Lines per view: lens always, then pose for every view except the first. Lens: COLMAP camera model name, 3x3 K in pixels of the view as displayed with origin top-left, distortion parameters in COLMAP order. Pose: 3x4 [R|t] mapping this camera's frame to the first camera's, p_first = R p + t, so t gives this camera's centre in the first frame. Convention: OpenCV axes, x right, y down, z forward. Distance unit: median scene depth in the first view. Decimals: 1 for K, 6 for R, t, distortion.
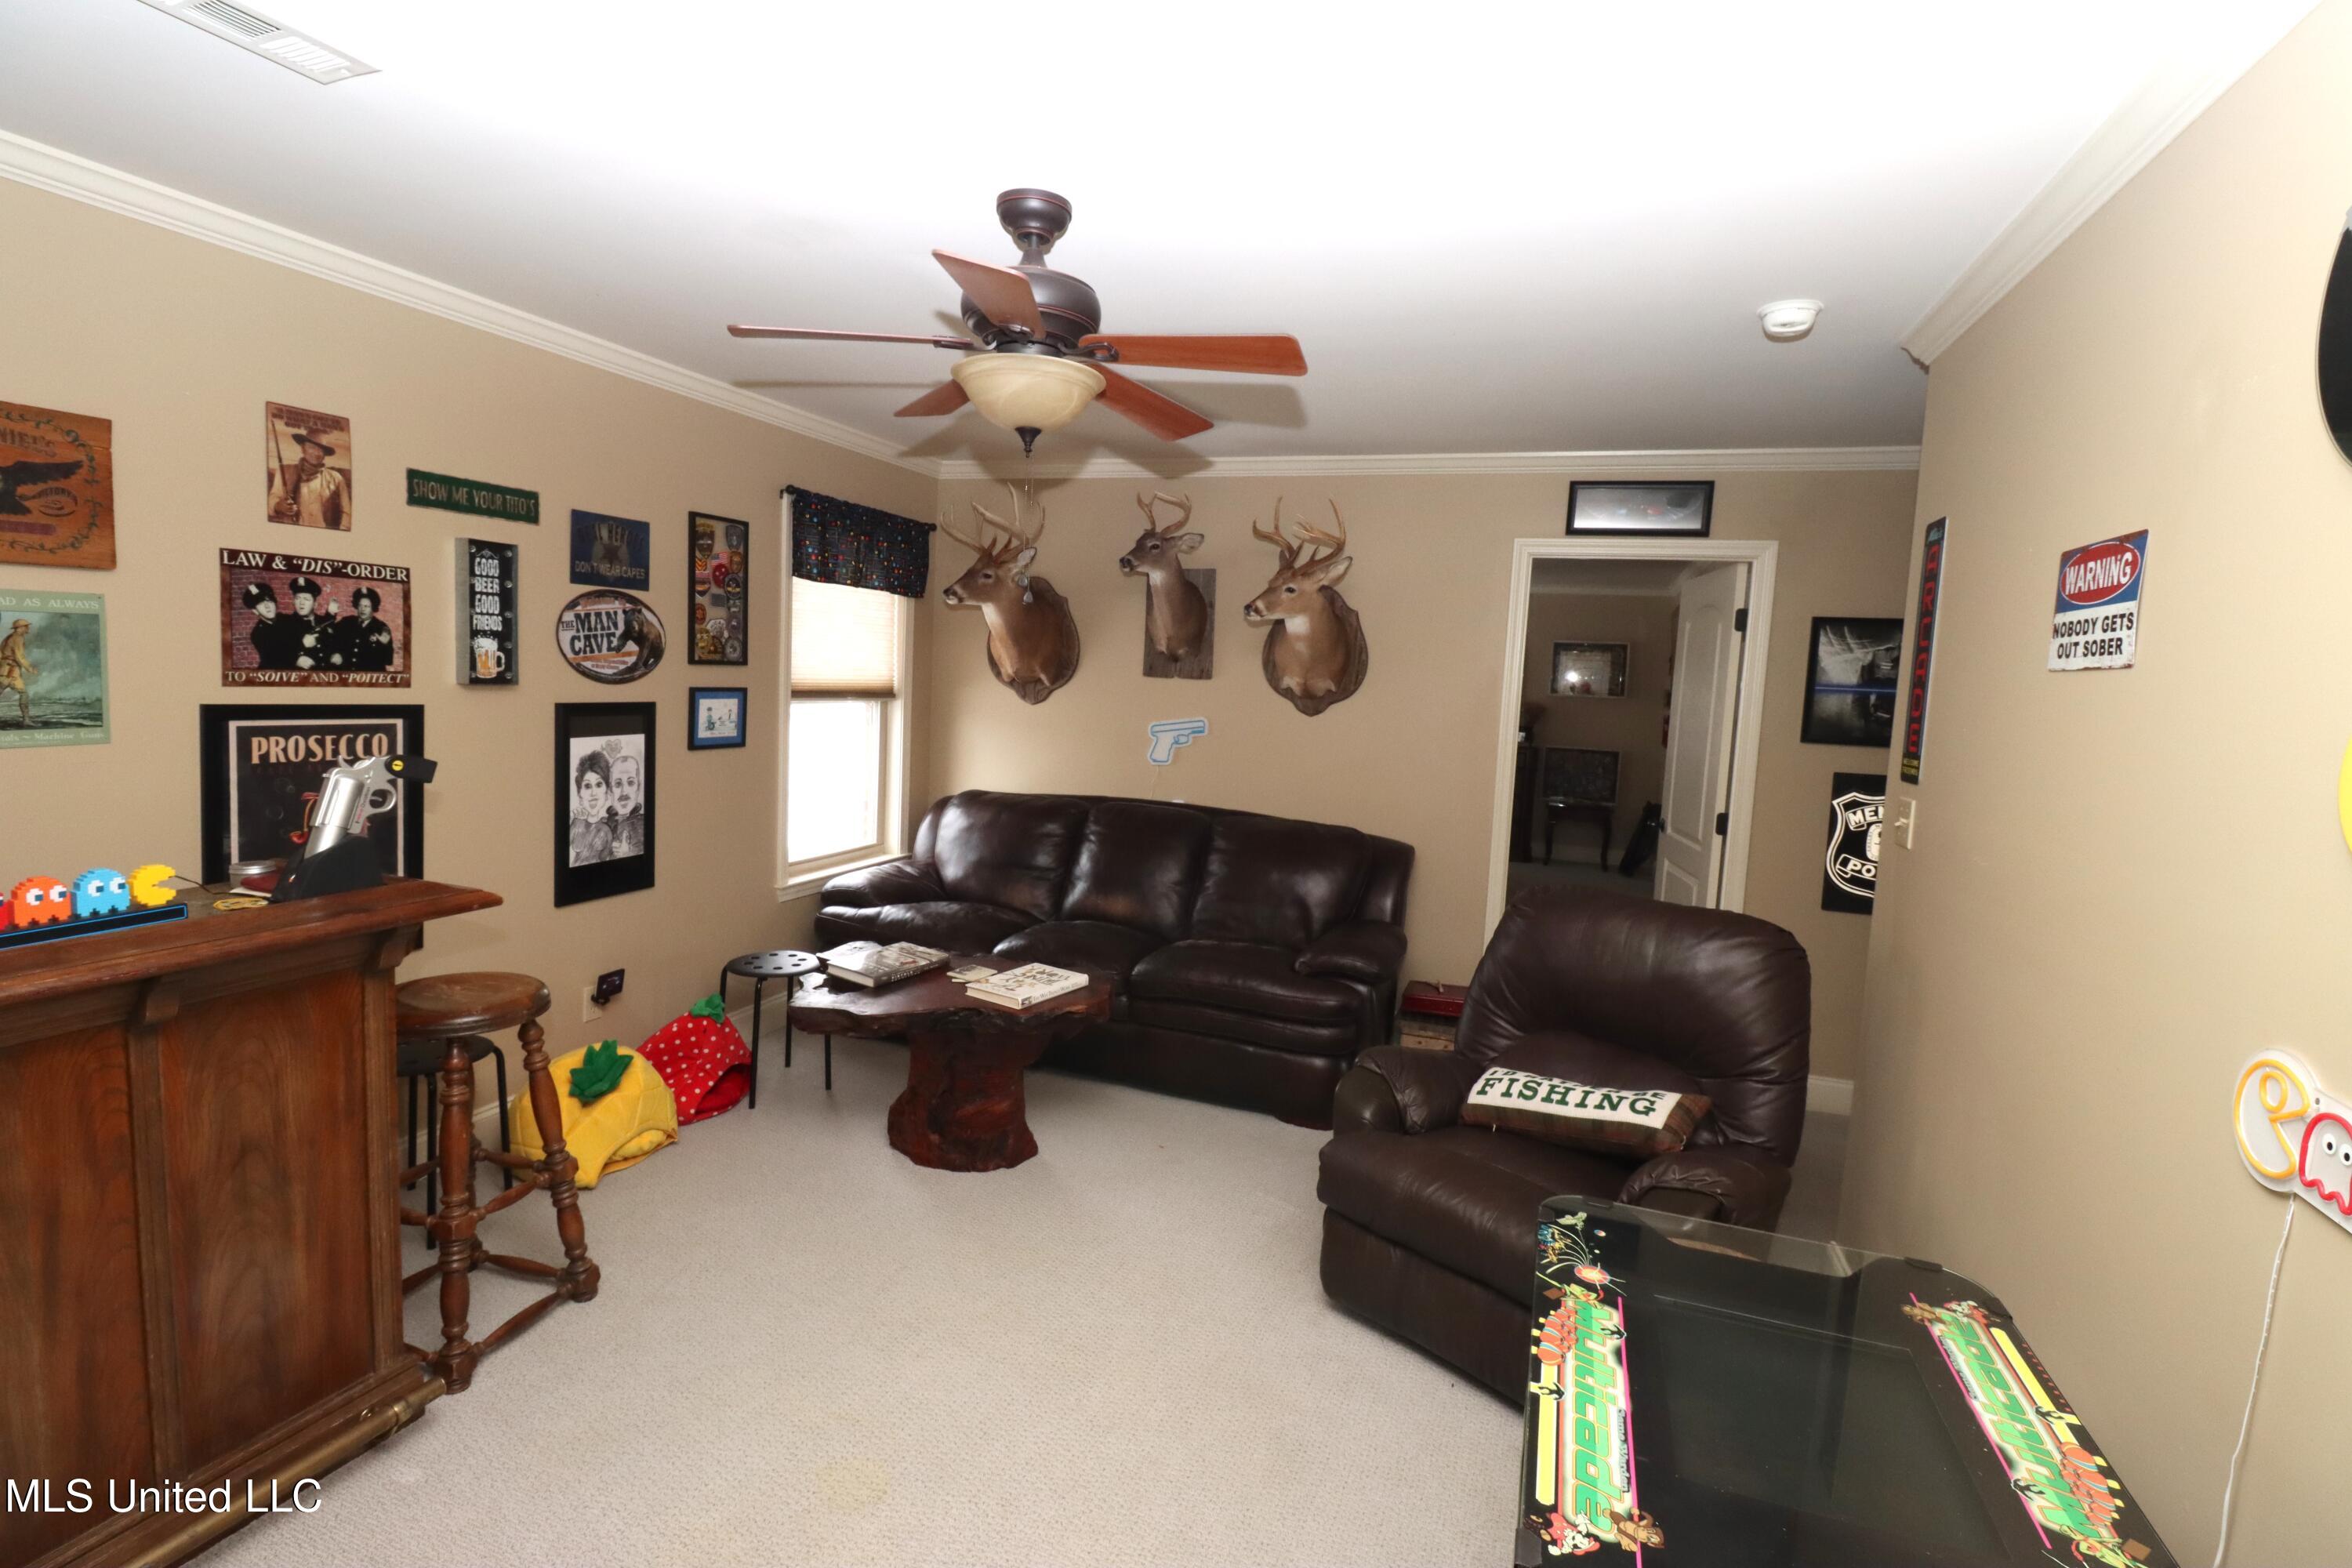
lens RADIAL K [[1132.2, 0, 1183.1], [0, 1132.2, 780.8], [0, 0, 1]] dist [-0.001961, -0.000762]
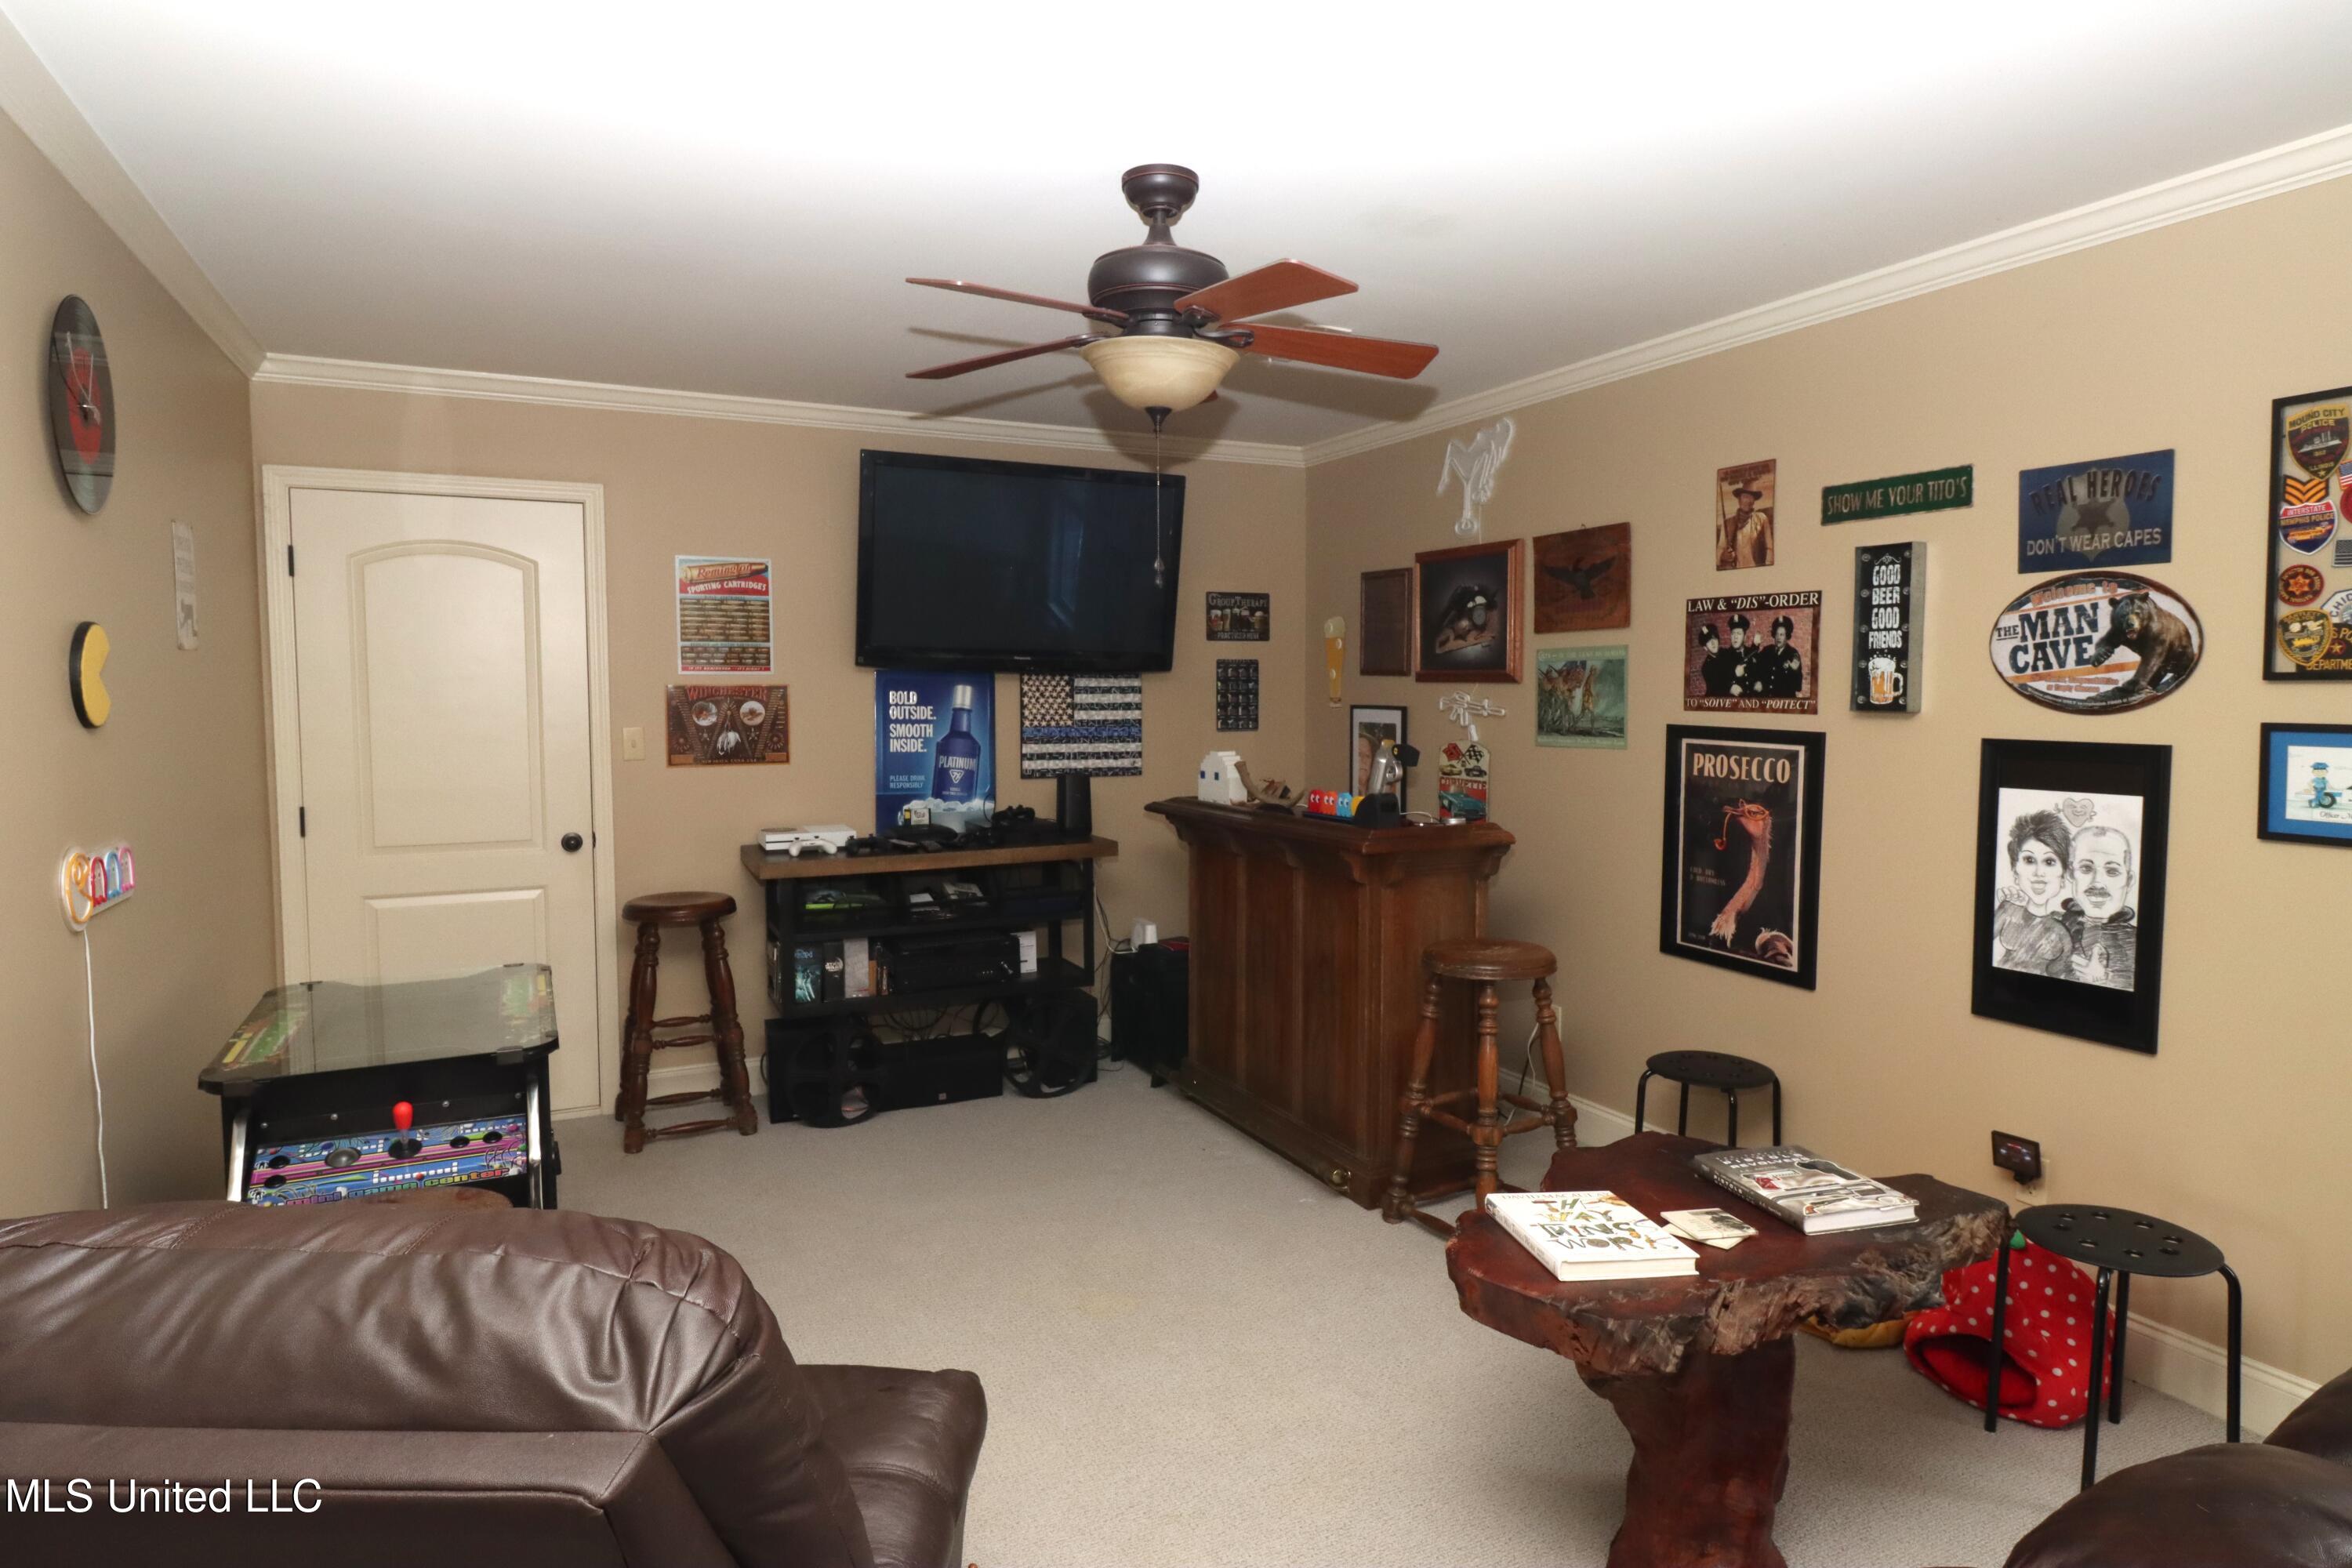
lens RADIAL K [[1339.6, 0, 1184.1], [0, 1339.6, 776.9], [0, 0, 1]] dist [0.000082, 0.000308]
pose [[-0.698960, -0.001697, -0.715159, 0.477839], [-0.105330, 0.989336, 0.100596, -0.082924], [0.707362, 0.145641, -0.691685, 1.337442]]
